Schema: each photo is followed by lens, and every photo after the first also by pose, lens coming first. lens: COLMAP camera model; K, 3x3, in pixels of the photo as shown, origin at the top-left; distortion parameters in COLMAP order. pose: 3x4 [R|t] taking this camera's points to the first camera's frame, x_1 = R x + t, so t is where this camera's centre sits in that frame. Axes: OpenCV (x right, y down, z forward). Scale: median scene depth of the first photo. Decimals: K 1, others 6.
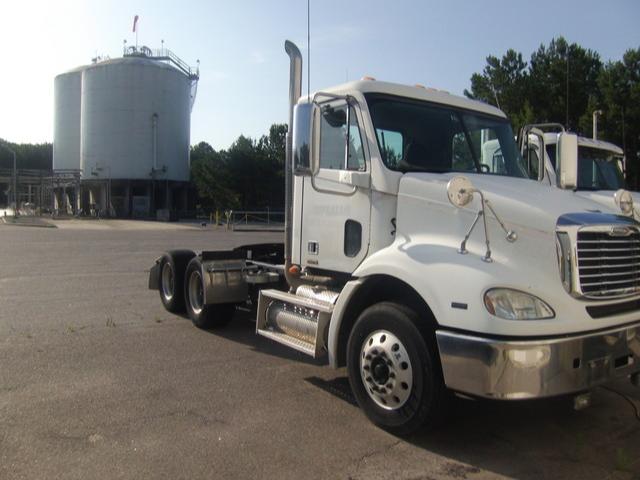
lens RADIAL K [[561.9, 0, 320.6], [0, 561.9, 212.3], [0, 0, 1]] dist [-0.152412, 0.008667]
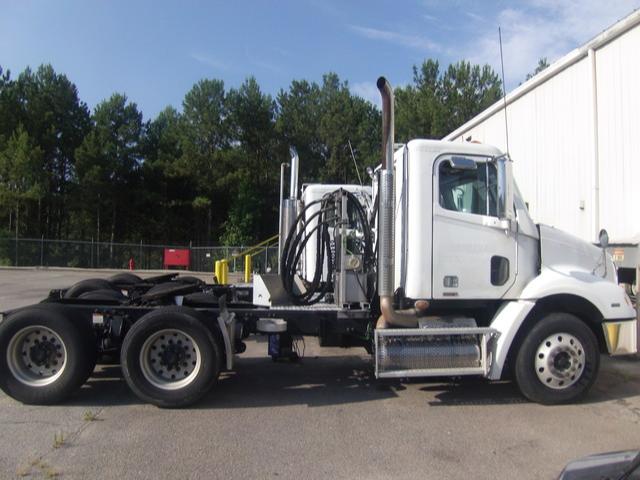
lens RADIAL K [[541.8, 0, 320.7], [0, 541.8, 208.5], [0, 0, 1]] dist [-0.141219, 0.007466]
pose [[0.458699, 0.062006, 0.886425, -1.201949], [-0.012747, 0.997919, -0.063209, -0.012693], [-0.888500, 0.017694, 0.458535, 0.812693]]
